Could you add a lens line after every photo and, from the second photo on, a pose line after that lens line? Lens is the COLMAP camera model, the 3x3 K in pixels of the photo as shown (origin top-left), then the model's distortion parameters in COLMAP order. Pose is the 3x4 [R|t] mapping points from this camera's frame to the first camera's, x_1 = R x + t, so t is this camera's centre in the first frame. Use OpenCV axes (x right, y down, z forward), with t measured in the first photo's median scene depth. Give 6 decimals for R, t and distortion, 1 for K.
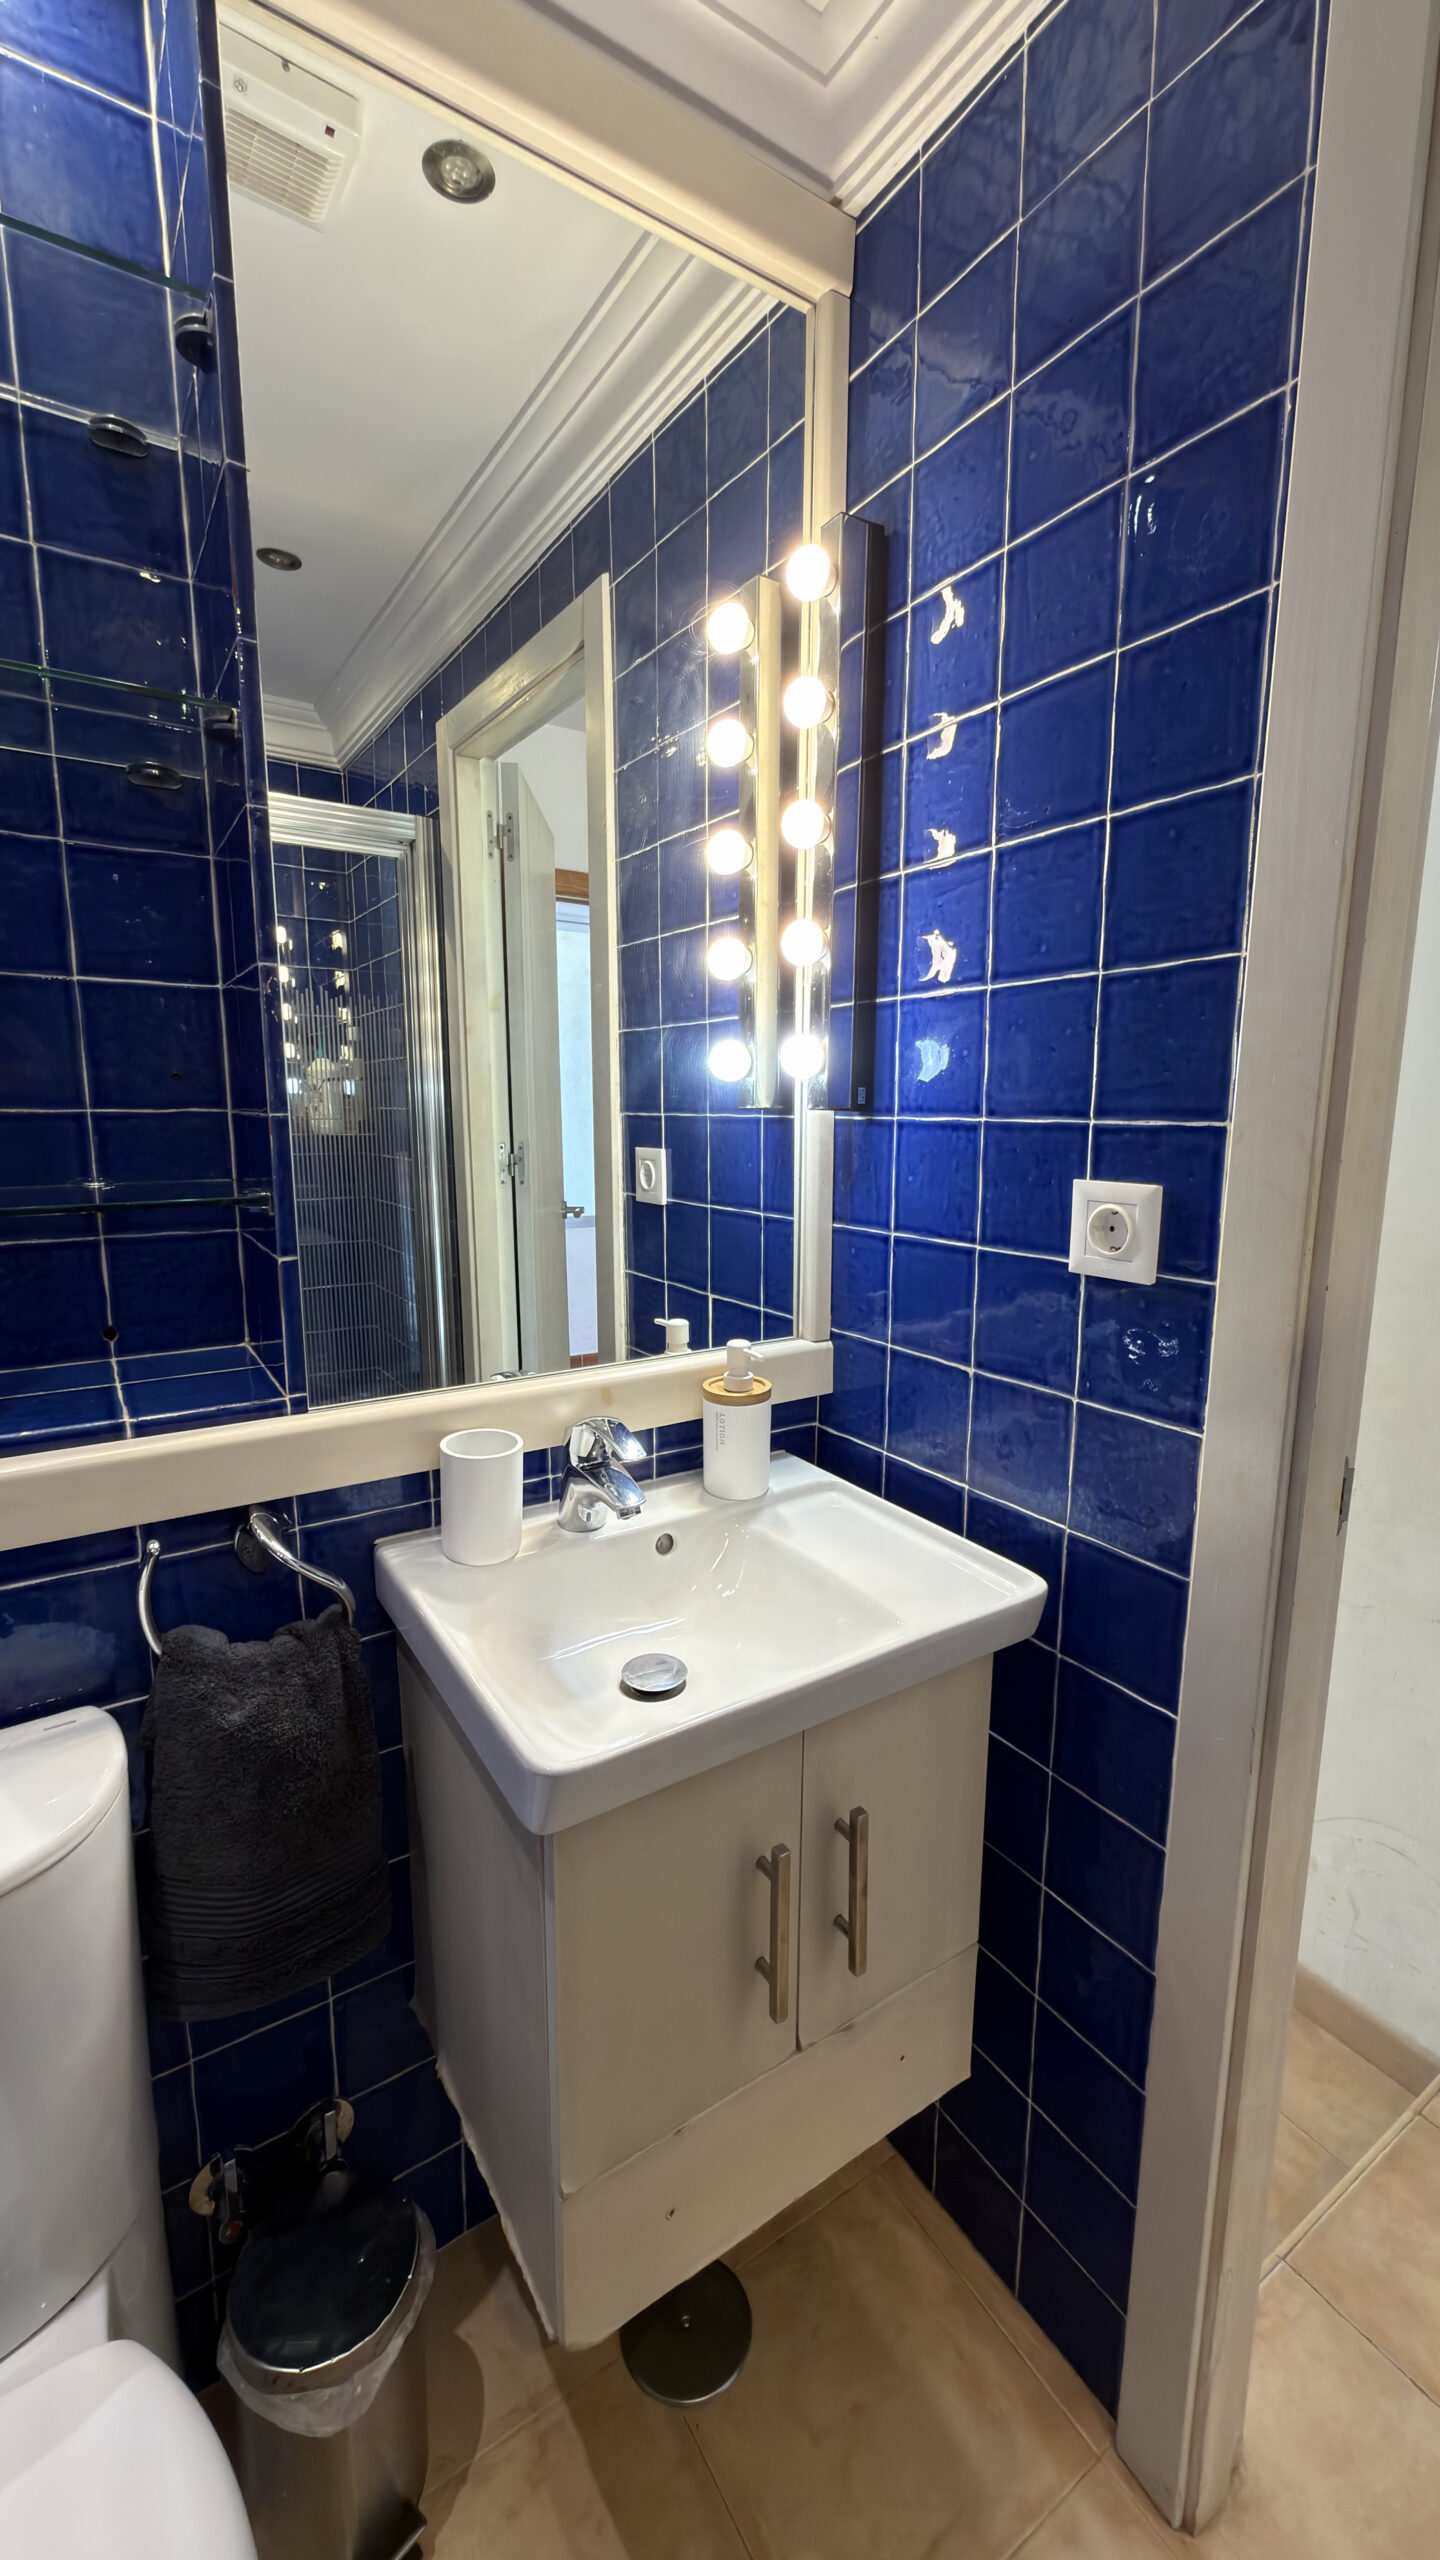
lens RADIAL K [[1024.0, 0, 720.0], [0, 1024.0, 1269.3], [0, 0, 1]] dist [0.000651, 0.000003]
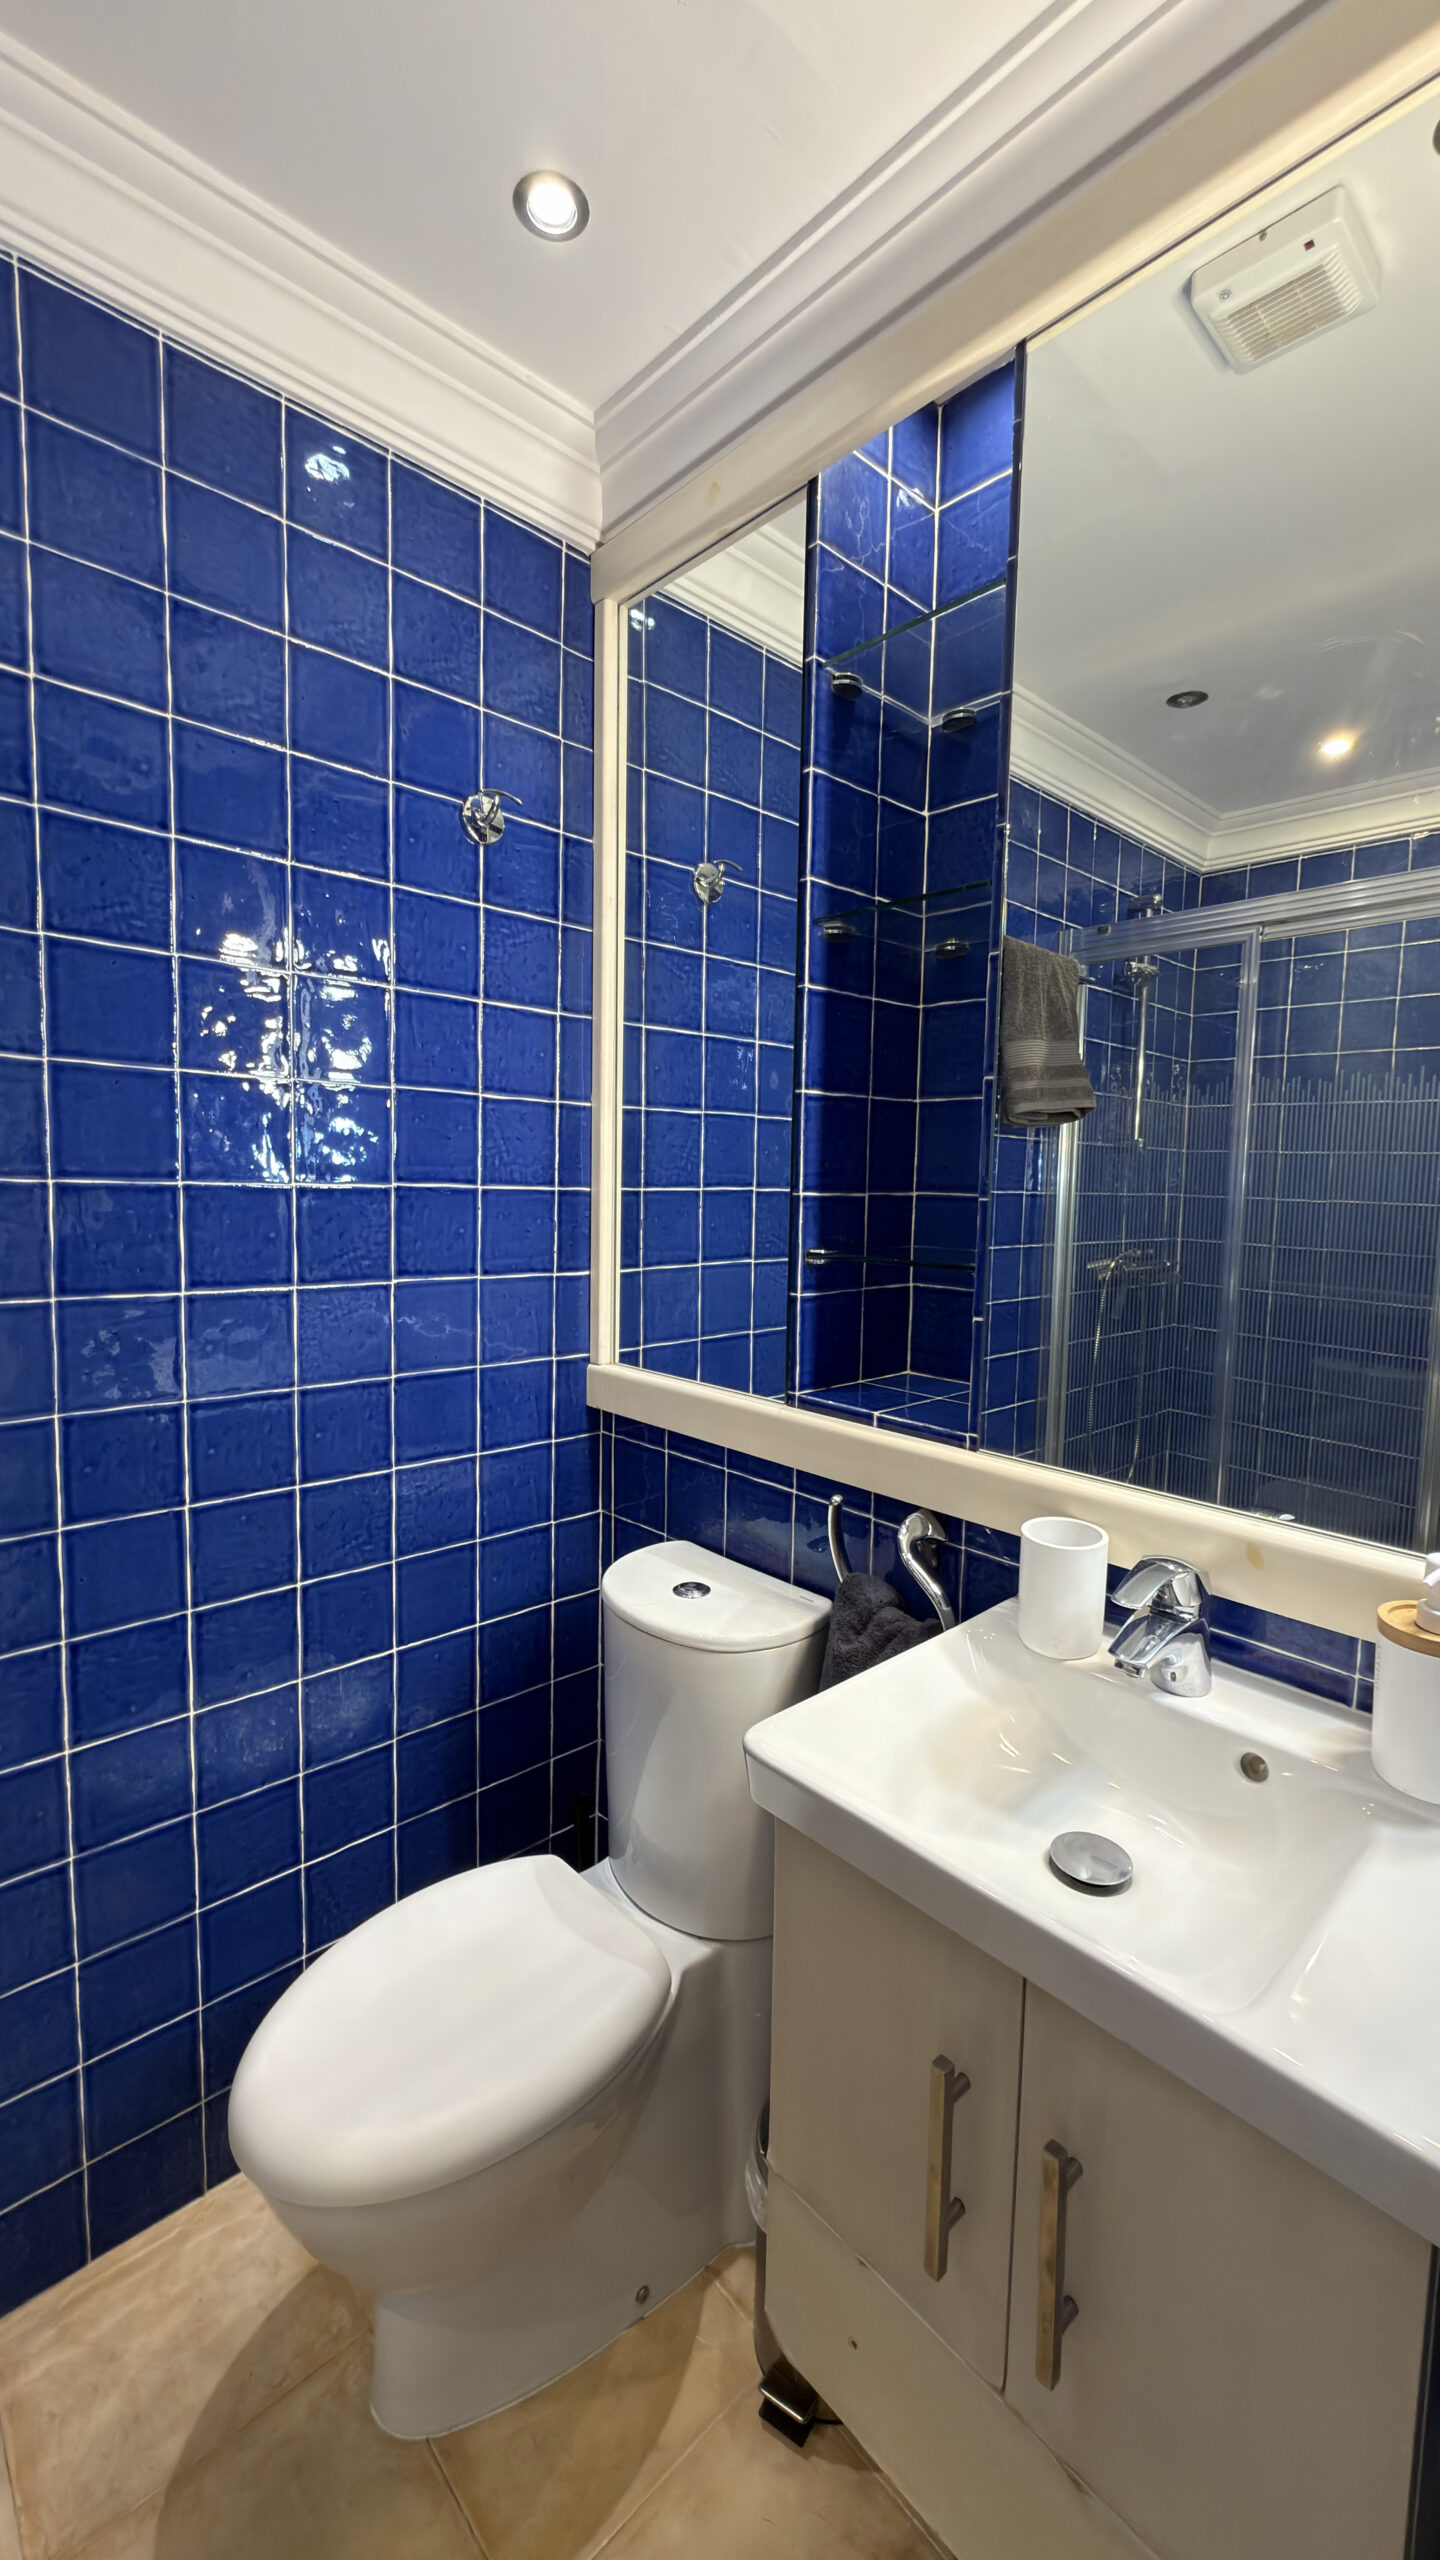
lens RADIAL K [[1024.0, 0, 720.4], [0, 1024.0, 1280.9], [0, 0, 1]] dist [0.000651, 0.000003]
pose [[0.176775, 0.096938, -0.979466, 0.630312], [-0.184086, 0.980834, 0.063849, -0.068094], [0.966883, 0.169019, 0.191232, 0.434788]]
